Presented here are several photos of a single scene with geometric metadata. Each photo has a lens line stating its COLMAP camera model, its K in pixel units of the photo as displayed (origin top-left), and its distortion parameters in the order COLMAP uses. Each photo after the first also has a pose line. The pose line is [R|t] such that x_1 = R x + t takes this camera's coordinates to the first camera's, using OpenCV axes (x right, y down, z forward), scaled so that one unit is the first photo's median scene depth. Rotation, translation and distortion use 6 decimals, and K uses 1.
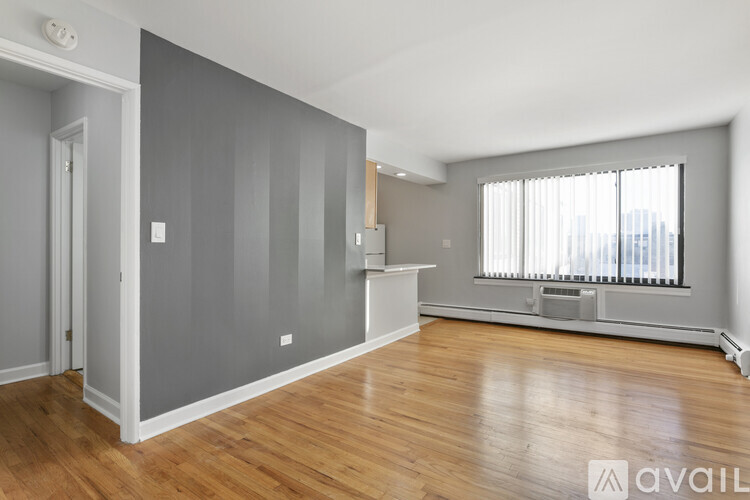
lens RADIAL K [[373.8, 0, 391.5], [0, 373.8, 249.2], [0, 0, 1]] dist [0.000896, 0.002066]
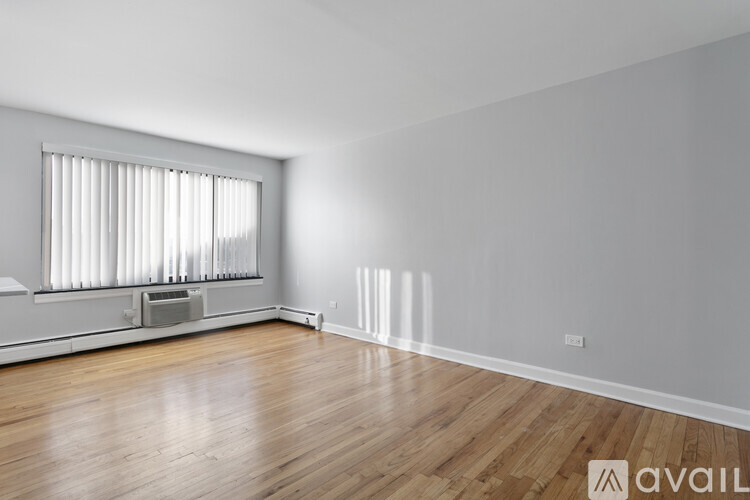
lens RADIAL K [[373.8, 0, 362.1], [0, 373.8, 243.3], [0, 0, 1]] dist [0.000896, 0.002066]
pose [[0.175042, 0.005561, 0.984545, -0.420929], [0.001265, 0.999982, -0.005873, -0.010326], [-0.984560, 0.002273, 0.175032, 0.412387]]
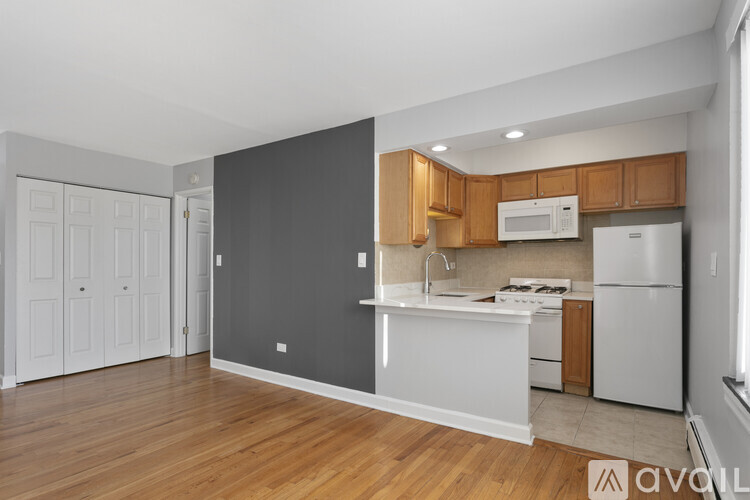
lens RADIAL K [[386.8, 0, 362.9], [0, 386.8, 268.0], [0, 0, 1]] dist [-0.016558, 0.000295]
pose [[-0.017933, -0.002614, -0.999836, 0.677272], [-0.016465, 0.999862, -0.002319, -0.007530], [0.999704, 0.016421, -0.017973, 0.924347]]
